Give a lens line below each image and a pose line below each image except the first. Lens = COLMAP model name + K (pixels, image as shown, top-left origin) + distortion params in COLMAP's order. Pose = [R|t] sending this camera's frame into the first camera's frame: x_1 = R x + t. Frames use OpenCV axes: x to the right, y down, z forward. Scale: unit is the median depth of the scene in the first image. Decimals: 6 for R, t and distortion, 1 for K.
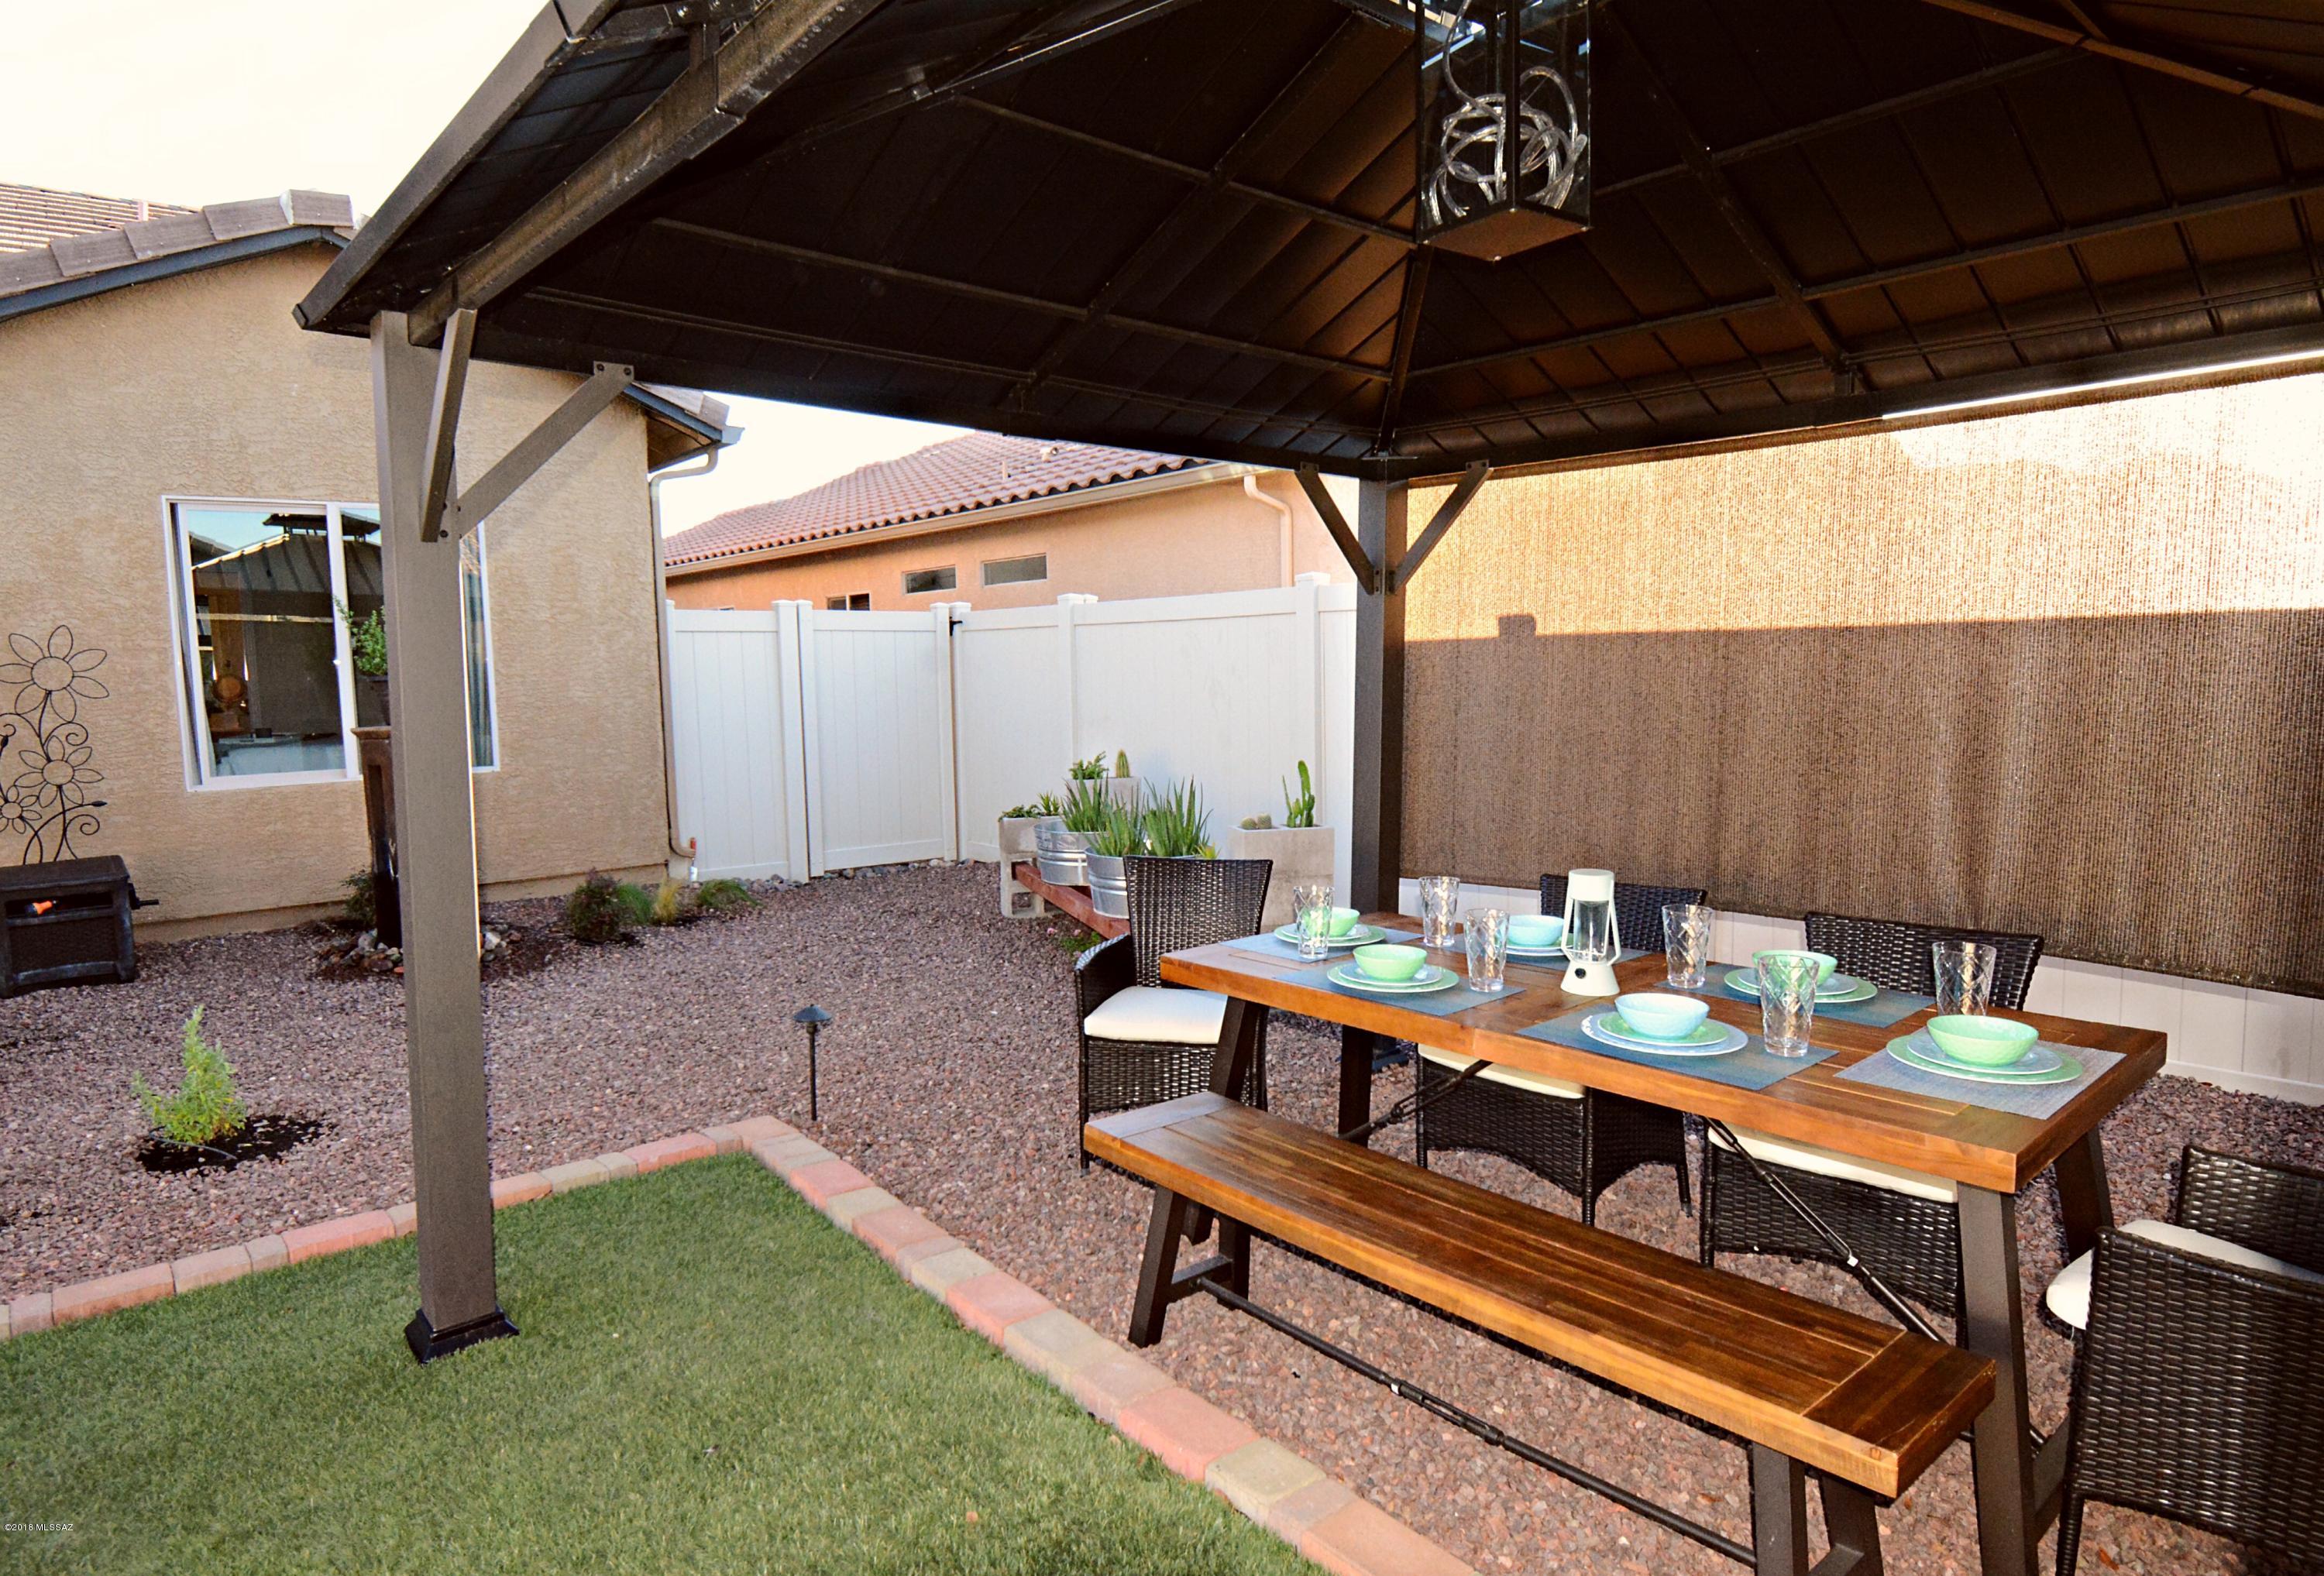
lens RADIAL K [[1334.3, 0, 1130.8], [0, 1334.3, 782.3], [0, 0, 1]] dist [0.001310, -0.002026]
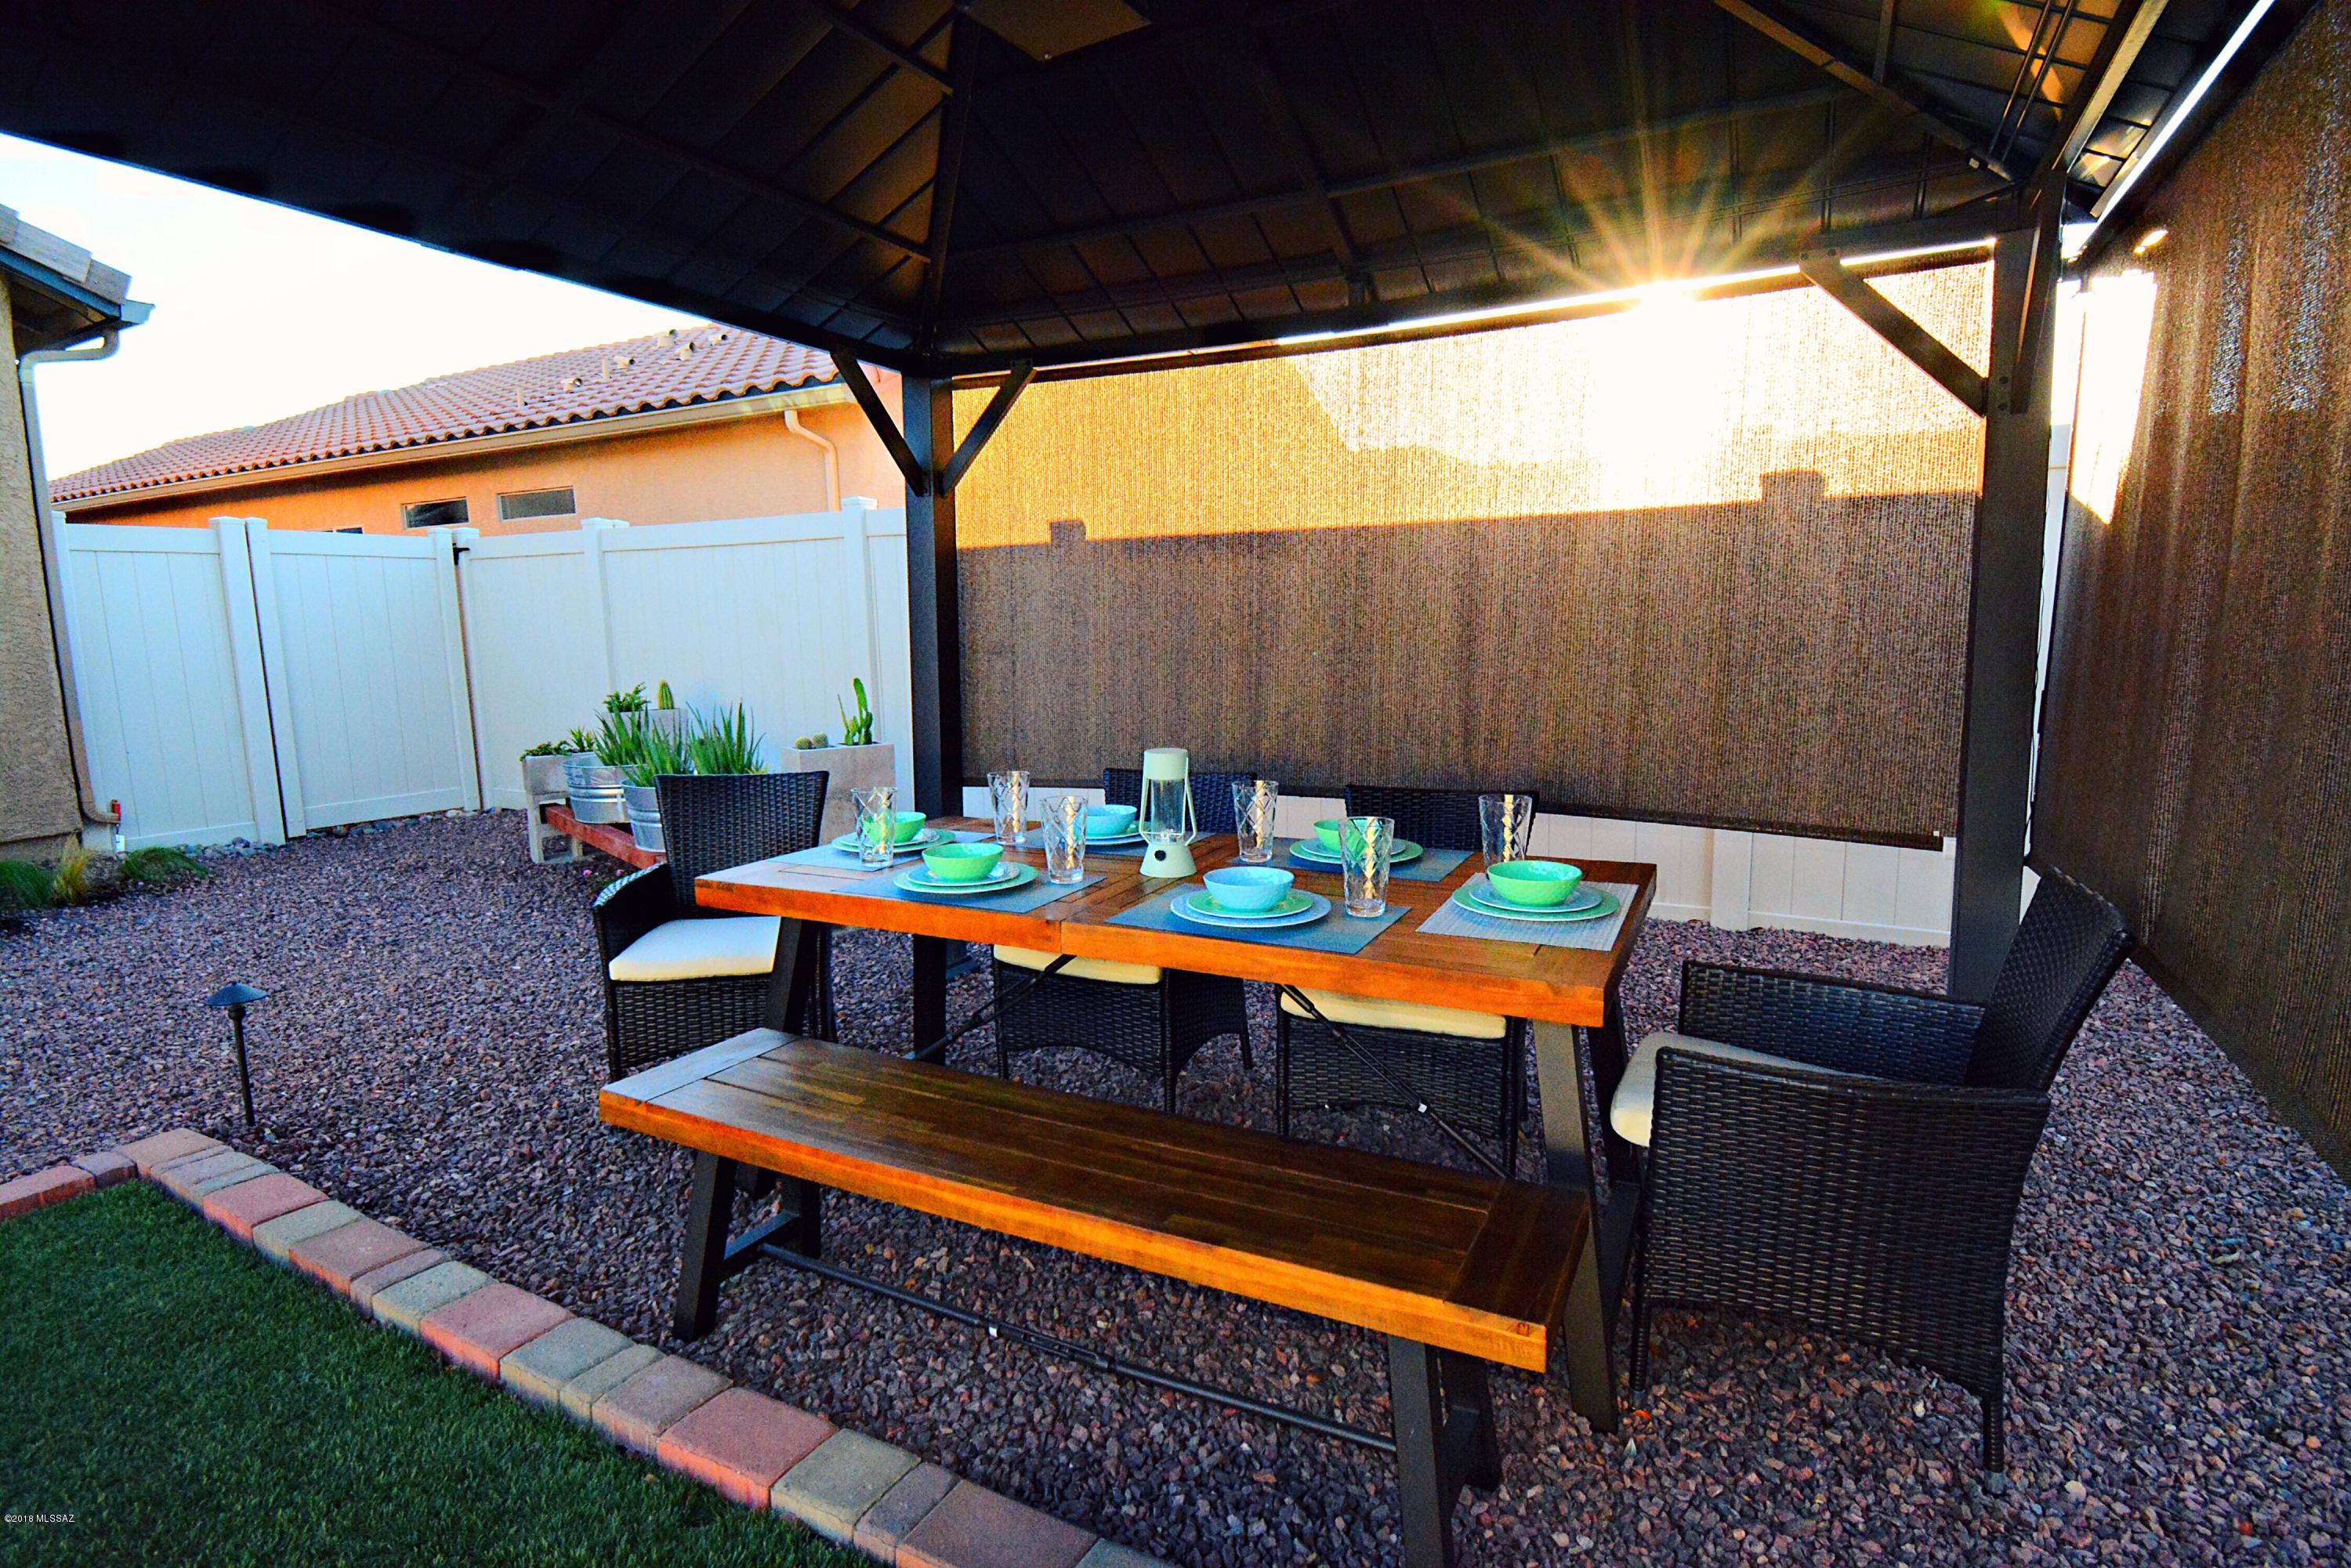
lens RADIAL K [[1155.7, 0, 1175.5], [0, 1155.7, 784.0], [0, 0, 1]] dist [0.026741, -0.036434]
pose [[0.924003, -0.054538, 0.378477, 0.021270], [0.036994, 0.997884, 0.053477, 0.030268], [-0.380592, -0.035411, 0.924065, 0.144621]]
